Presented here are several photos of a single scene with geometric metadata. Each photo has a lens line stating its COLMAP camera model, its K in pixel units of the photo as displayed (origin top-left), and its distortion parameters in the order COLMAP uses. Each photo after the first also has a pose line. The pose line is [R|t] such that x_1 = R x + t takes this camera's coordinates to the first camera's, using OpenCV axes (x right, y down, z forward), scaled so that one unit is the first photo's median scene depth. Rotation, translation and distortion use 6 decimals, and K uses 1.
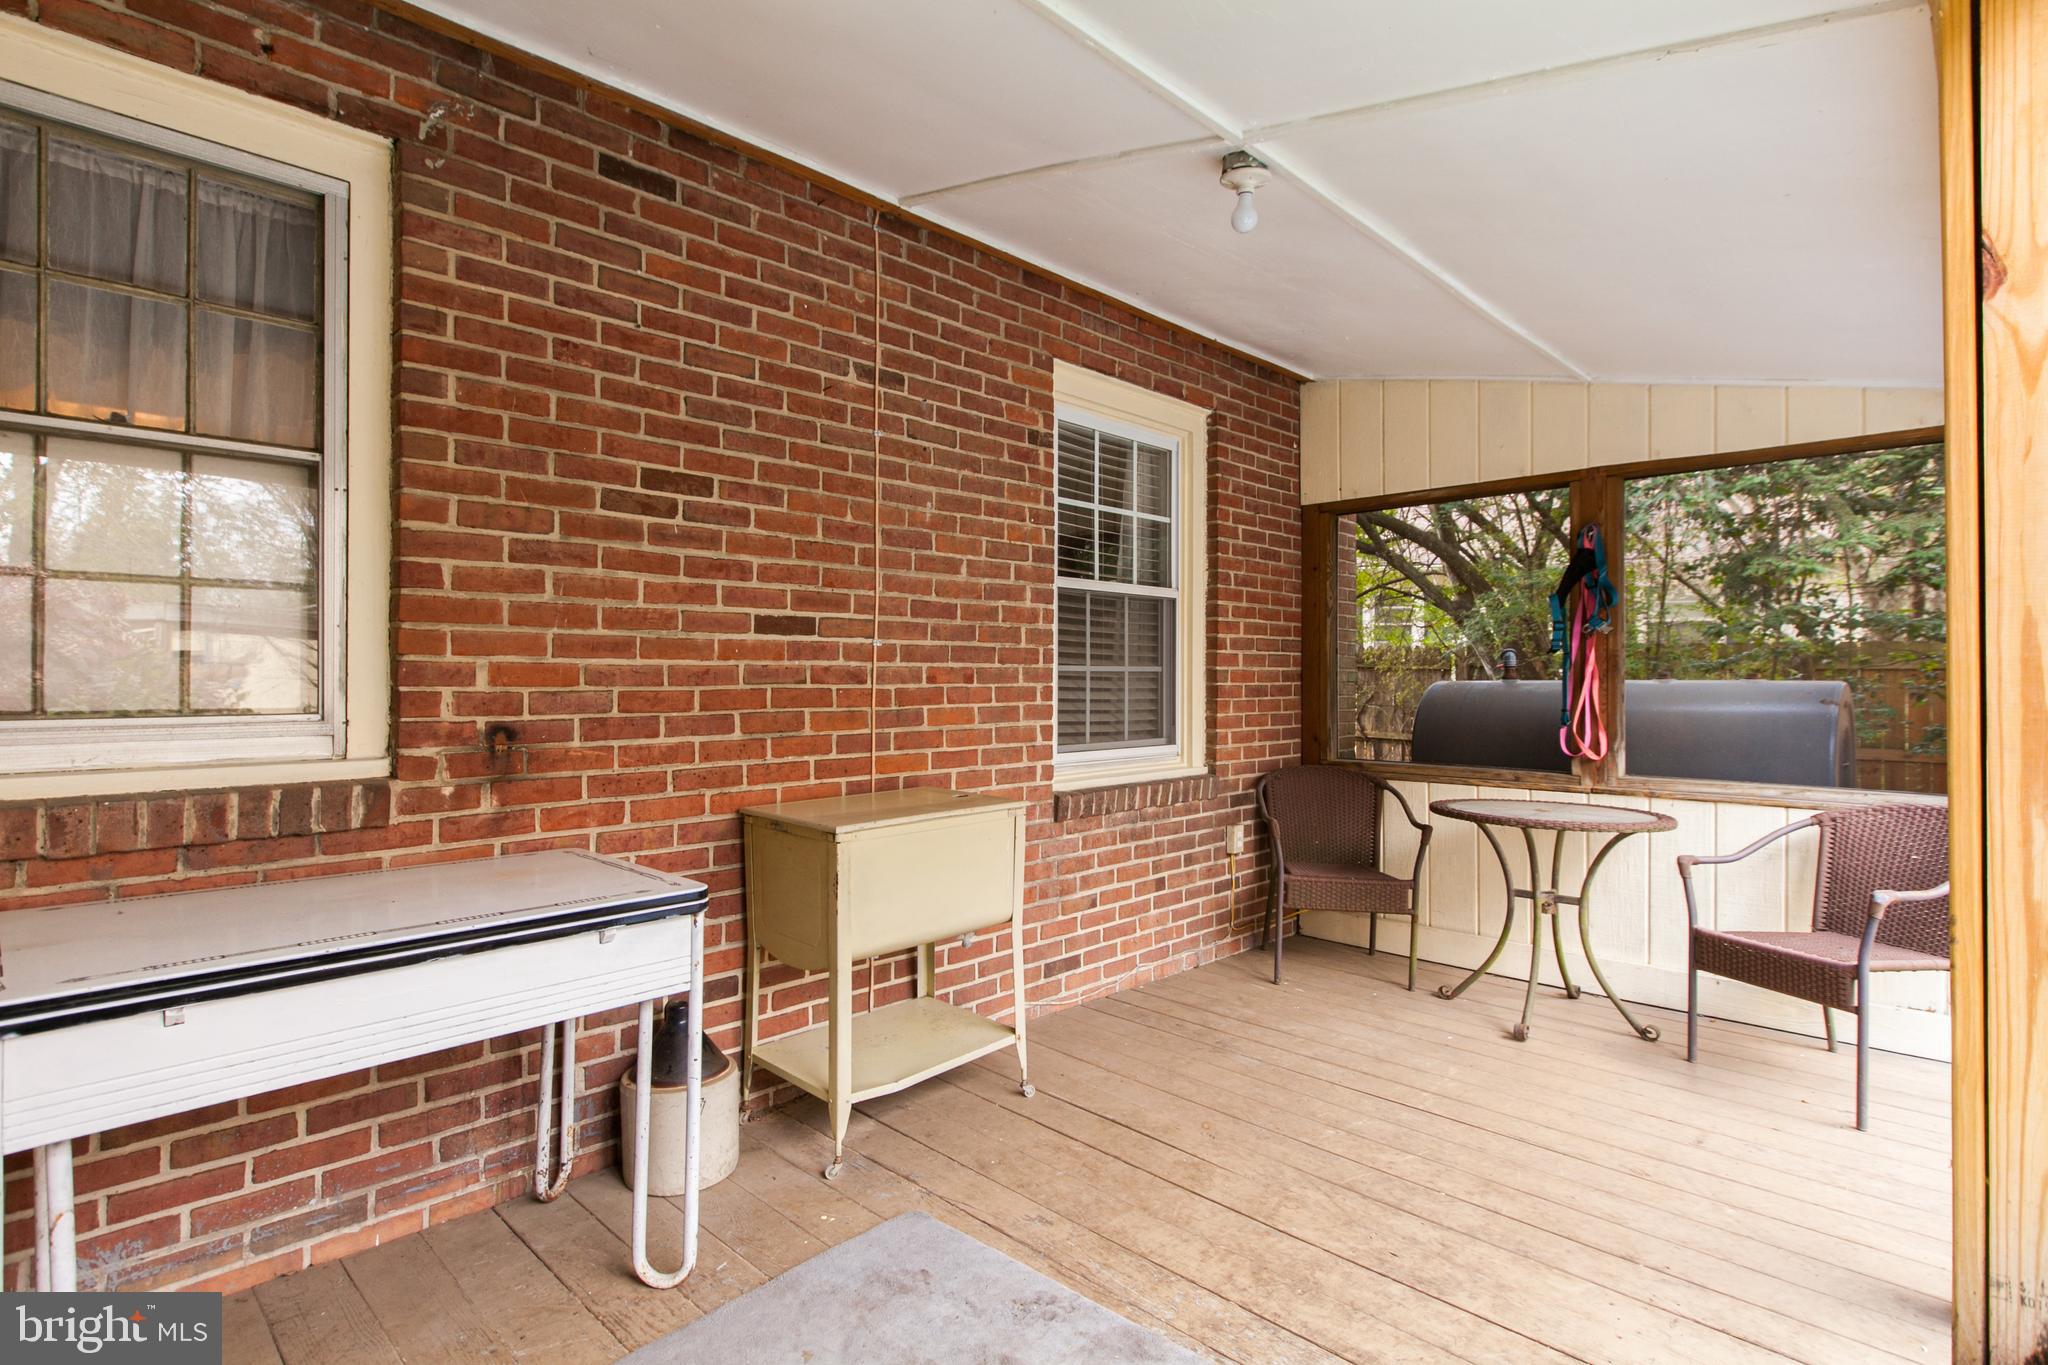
lens RADIAL K [[1003.3, 0, 1023.1], [0, 1003.3, 680.8], [0, 0, 1]] dist [0.001082, 0.000025]
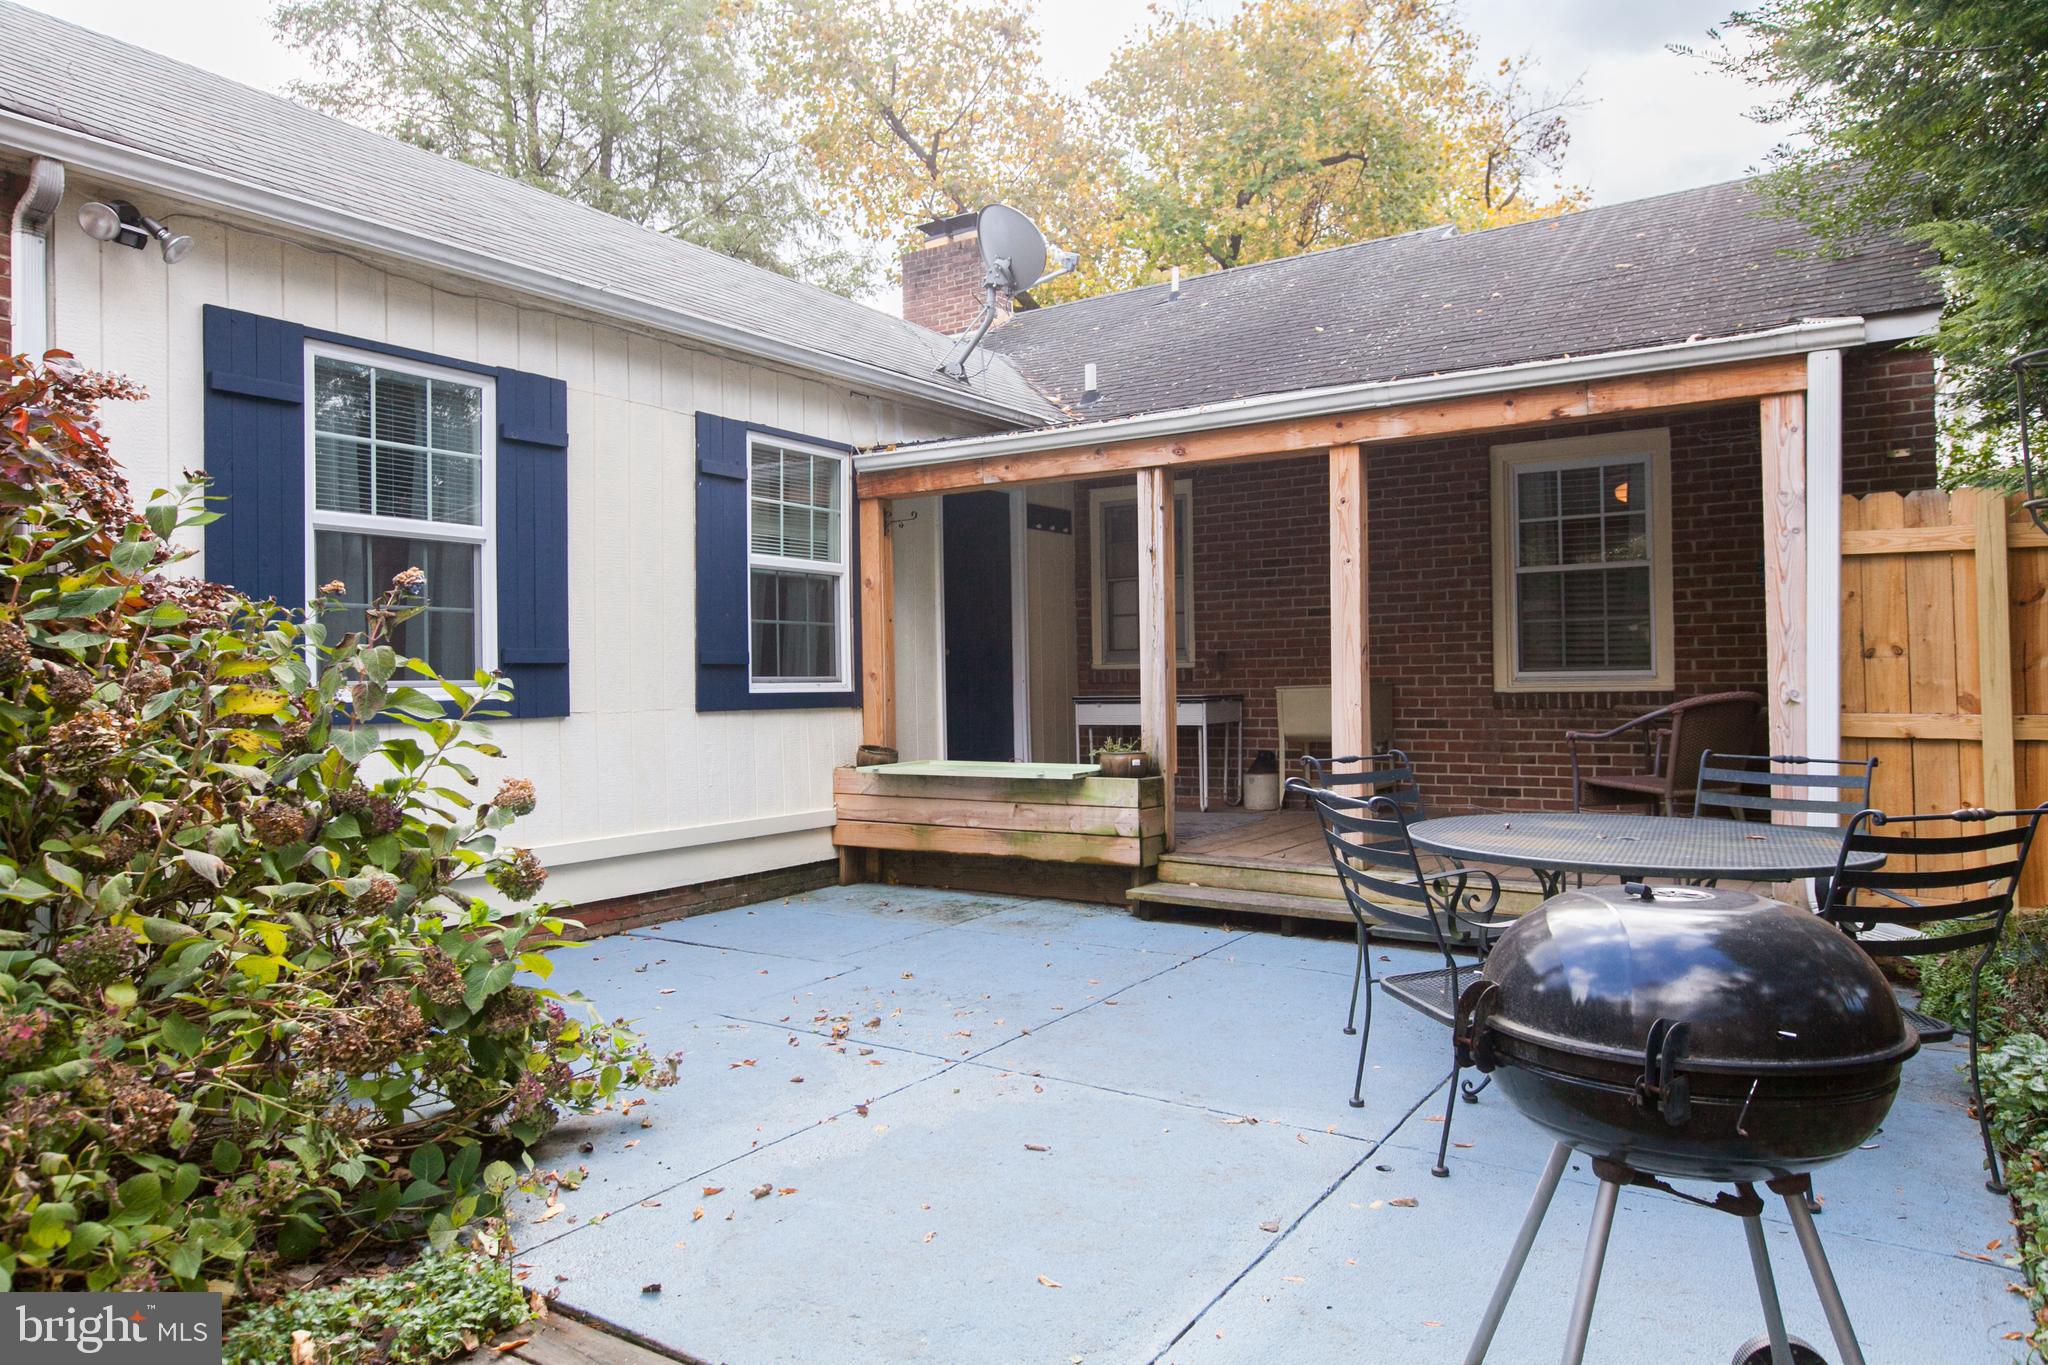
lens RADIAL K [[1315.2, 0, 1022.9], [0, 1315.2, 672.6], [0, 0, 1]] dist [-0.000107, -0.000021]
pose [[0.197865, 0.003181, -0.980224, 2.187622], [0.026589, 0.999609, 0.008611, 0.035965], [0.979869, -0.027767, 0.197703, -0.273357]]
